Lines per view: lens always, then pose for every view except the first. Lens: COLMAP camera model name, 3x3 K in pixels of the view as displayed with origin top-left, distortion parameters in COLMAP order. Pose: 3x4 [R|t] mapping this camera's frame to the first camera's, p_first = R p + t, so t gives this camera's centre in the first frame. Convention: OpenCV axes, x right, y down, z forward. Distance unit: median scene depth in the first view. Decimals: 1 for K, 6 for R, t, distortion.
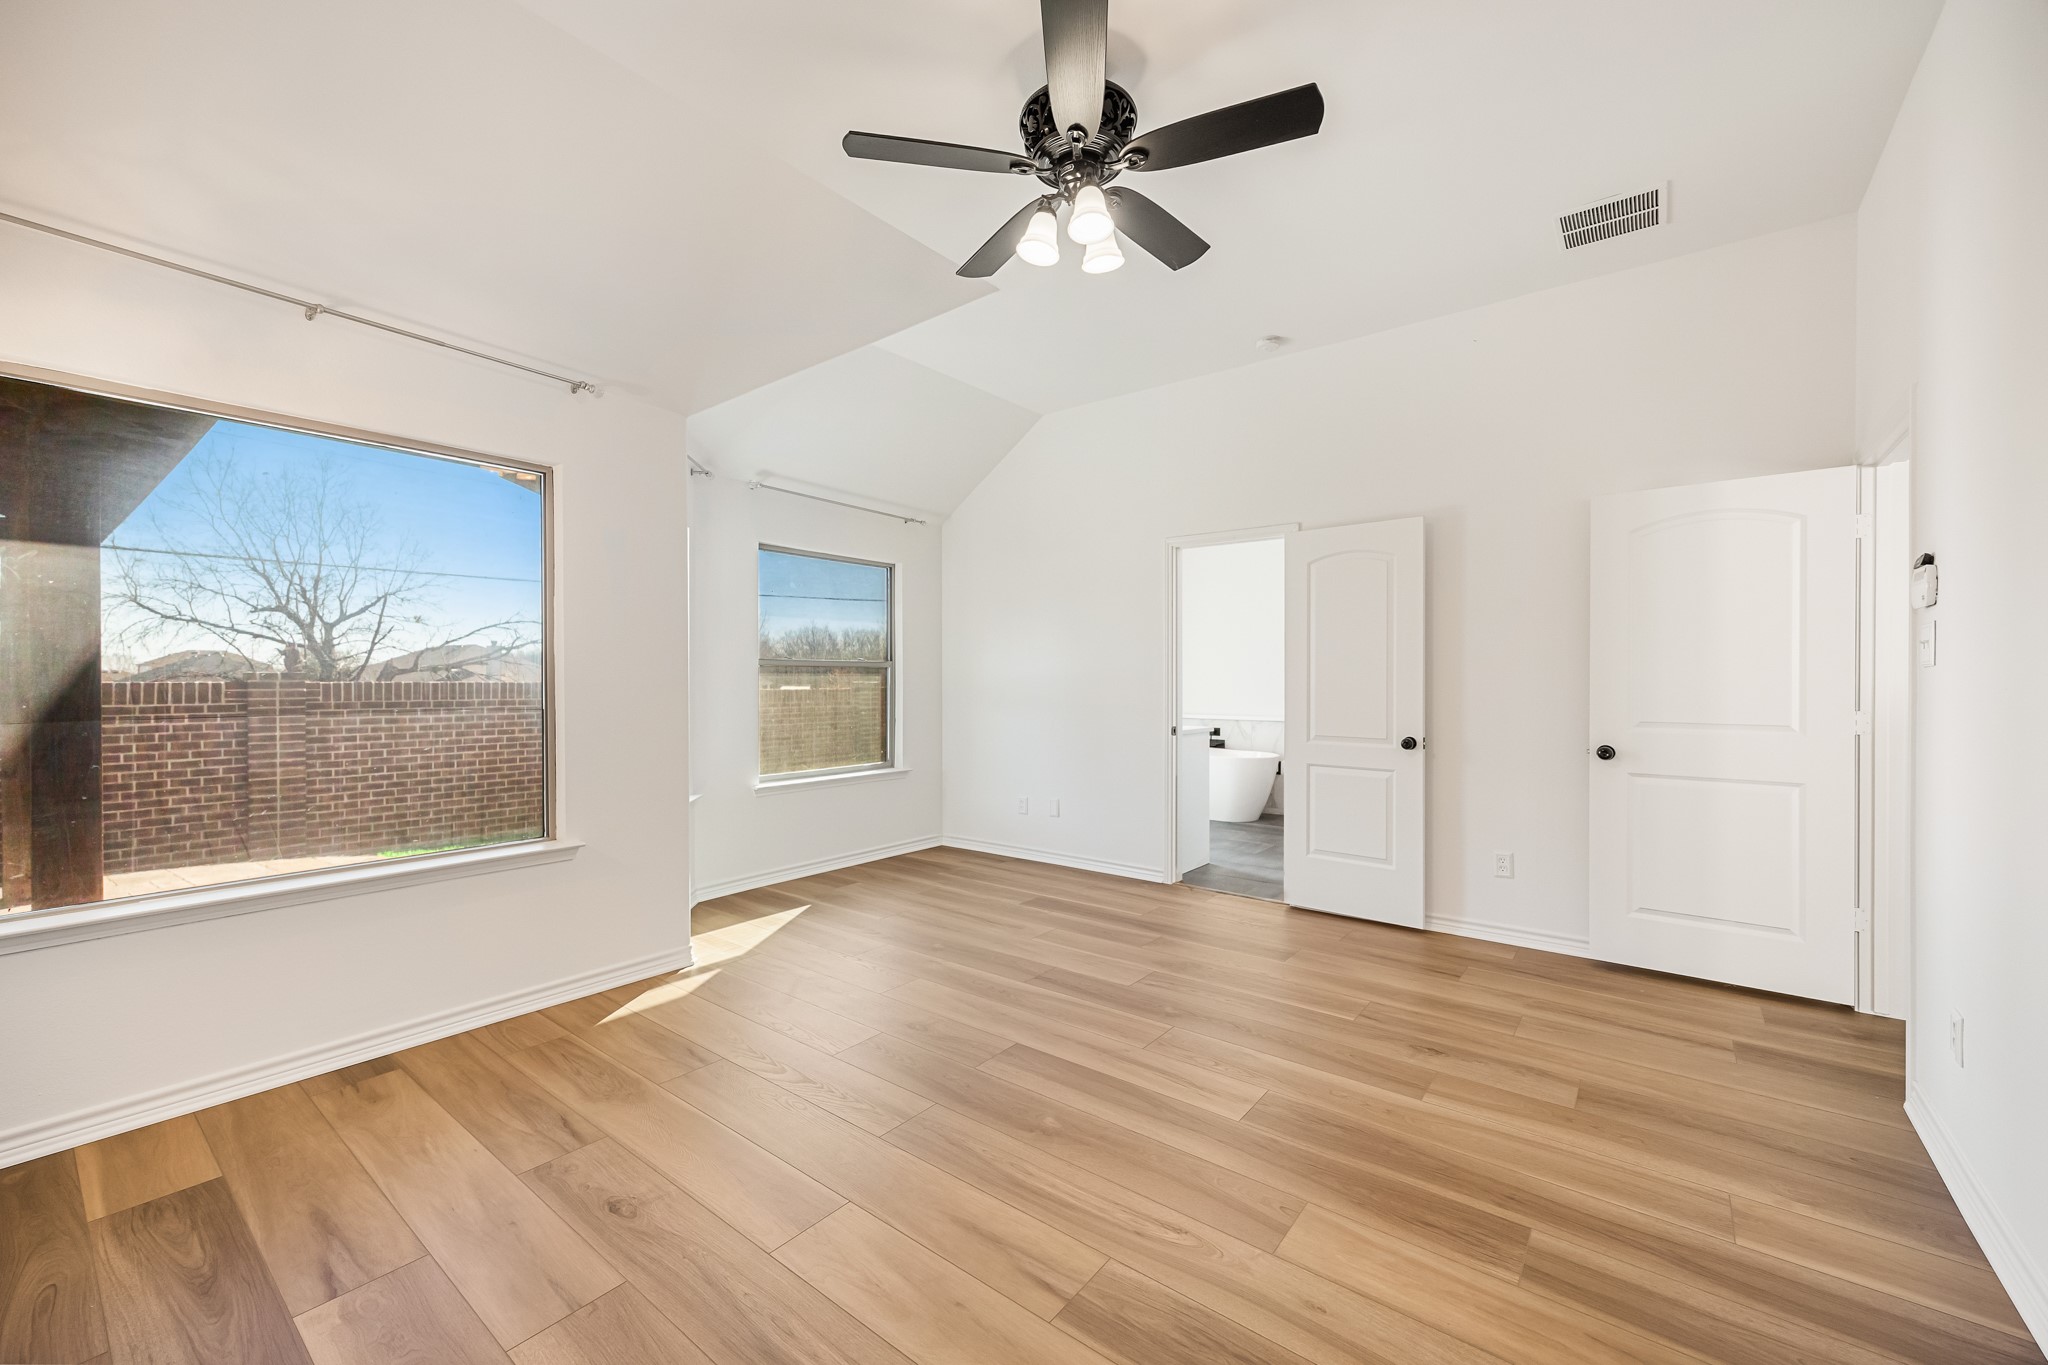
lens RADIAL K [[795.5, 0, 1030.6], [0, 795.5, 679.3], [0, 0, 1]] dist [0.000007, -0.000403]
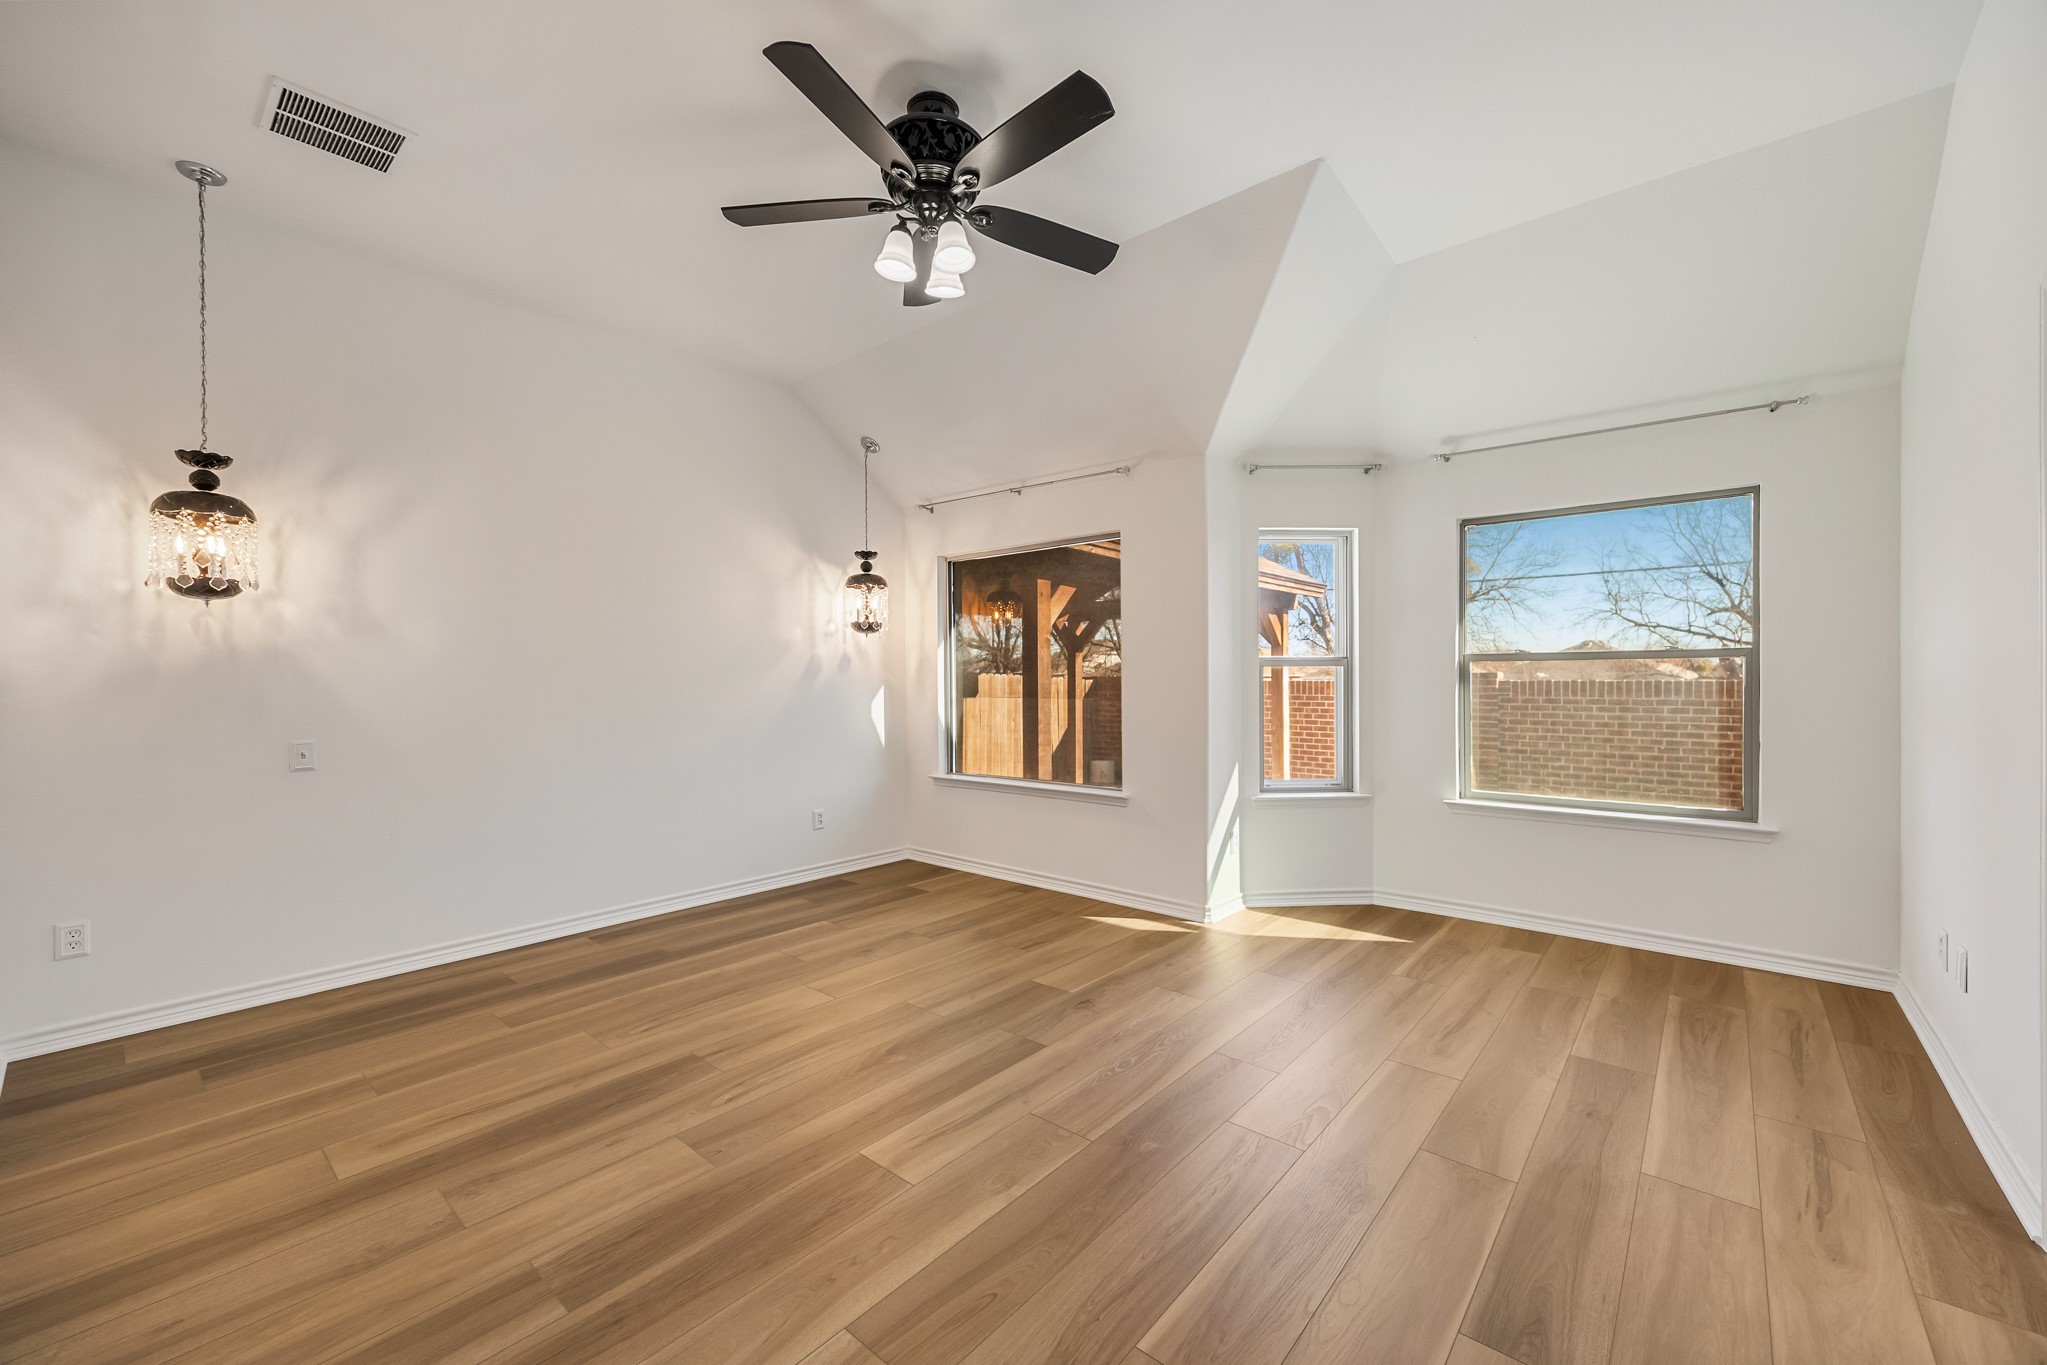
lens RADIAL K [[795.1, 0, 1031.9], [0, 795.1, 683.1], [0, 0, 1]] dist [0.000007, -0.000403]
pose [[-0.024492, 0.006411, -0.999679, 1.002186], [0.002274, 0.999977, 0.006357, -0.004063], [0.999697, -0.002118, -0.024506, 1.032669]]
